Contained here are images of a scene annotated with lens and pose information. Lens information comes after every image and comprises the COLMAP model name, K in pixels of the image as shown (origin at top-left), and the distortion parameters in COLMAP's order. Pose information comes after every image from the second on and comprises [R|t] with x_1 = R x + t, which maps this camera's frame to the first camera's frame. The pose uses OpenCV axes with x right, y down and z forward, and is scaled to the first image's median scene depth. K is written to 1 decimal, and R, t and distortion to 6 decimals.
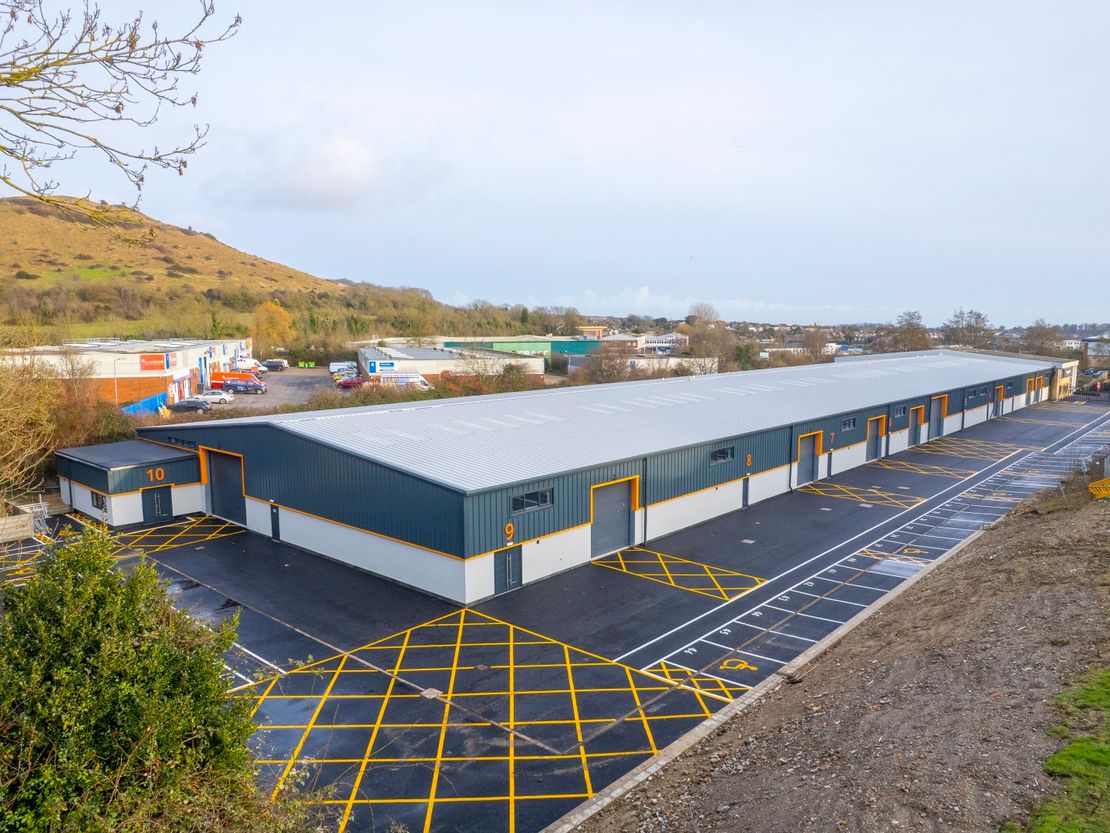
lens RADIAL K [[776.9, 0, 555.0], [0, 776.9, 416.5], [0, 0, 1]] dist [-0.064135, 0.062073]
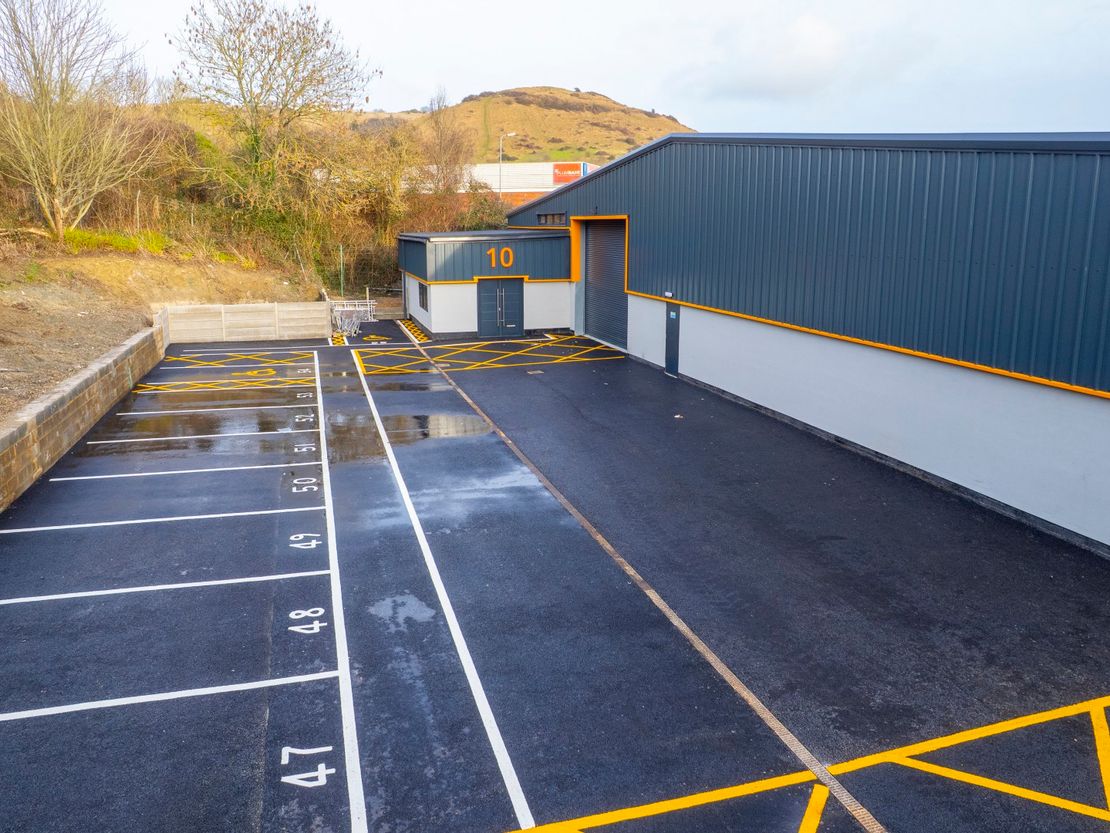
lens RADIAL K [[776.9, 0, 555.0], [0, 776.9, 416.5], [0, 0, 1]] dist [-0.064135, 0.062073]
pose [[0.844741, 0.115067, -0.522659, -0.143957], [-0.048783, 0.989102, 0.138912, 0.111611], [0.532948, -0.091848, 0.841148, 0.484342]]
